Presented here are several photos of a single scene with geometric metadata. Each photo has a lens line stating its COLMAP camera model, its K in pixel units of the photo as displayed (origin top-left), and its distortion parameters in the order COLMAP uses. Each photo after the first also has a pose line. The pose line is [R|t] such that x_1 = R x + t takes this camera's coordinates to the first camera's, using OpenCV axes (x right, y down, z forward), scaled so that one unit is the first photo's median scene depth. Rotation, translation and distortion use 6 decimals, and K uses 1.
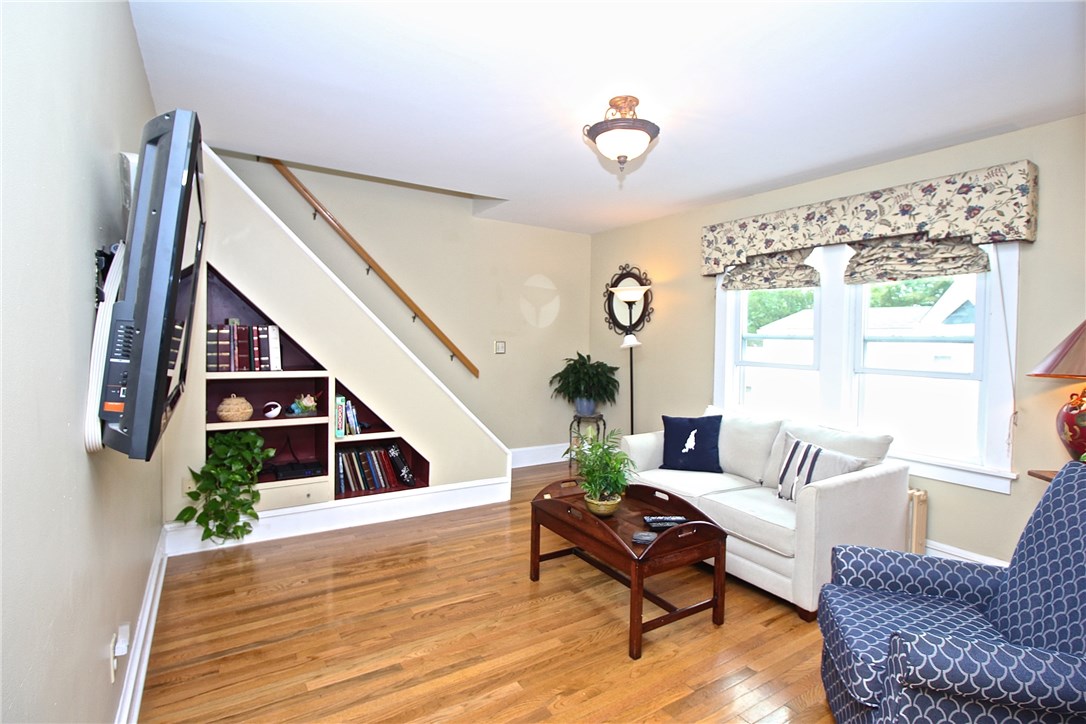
lens RADIAL K [[506.2, 0, 543.3], [0, 506.2, 354.7], [0, 0, 1]] dist [-0.027607, -0.004589]
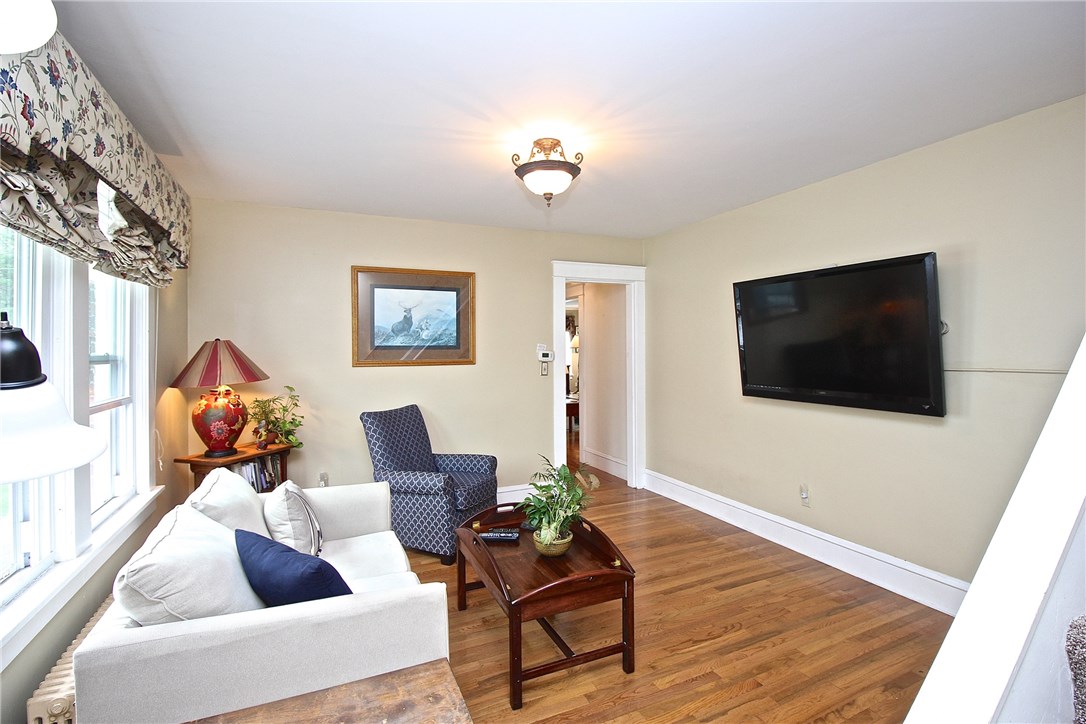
lens RADIAL K [[506.2, 0, 545.3], [0, 506.2, 363.2], [0, 0, 1]] dist [-0.027607, -0.004589]
pose [[-0.990245, -0.013098, 0.138719, 0.009558], [-0.003567, 0.997629, 0.068735, -0.089876], [-0.139290, 0.067569, -0.987944, 1.850529]]
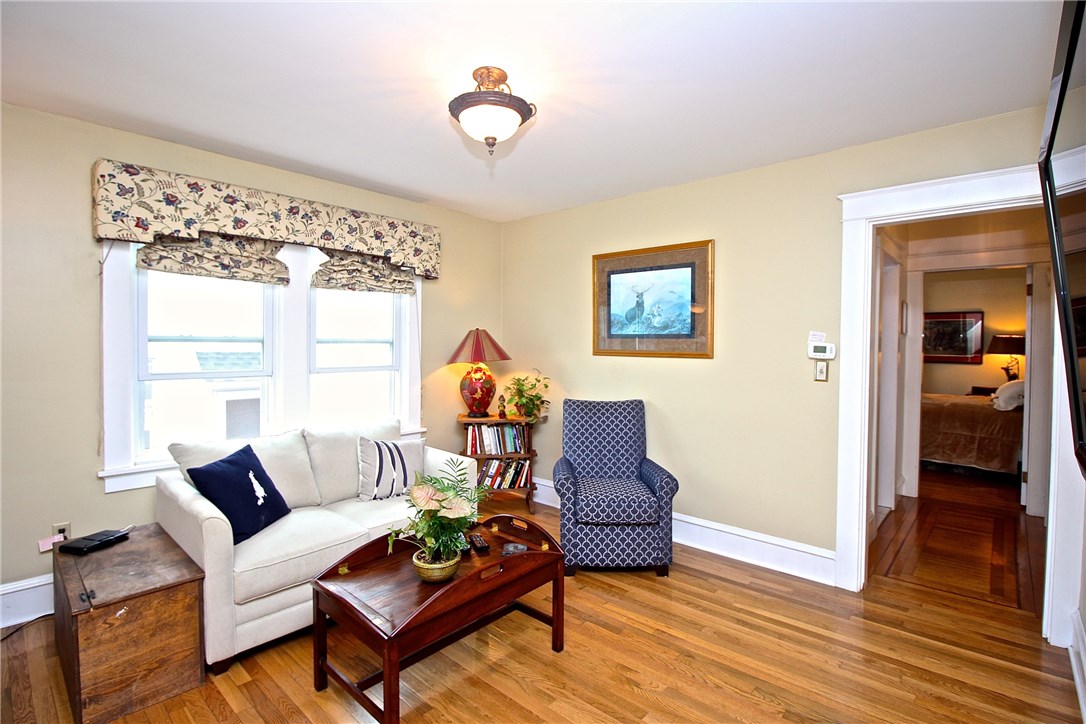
lens RADIAL K [[506.2, 0, 545.2], [0, 506.2, 355.5], [0, 0, 1]] dist [-0.027607, -0.004589]
pose [[-0.266811, -0.039641, 0.962933, -0.627218], [0.022750, 0.998616, 0.047413, -0.049900], [-0.963480, 0.034557, -0.265540, 1.010243]]
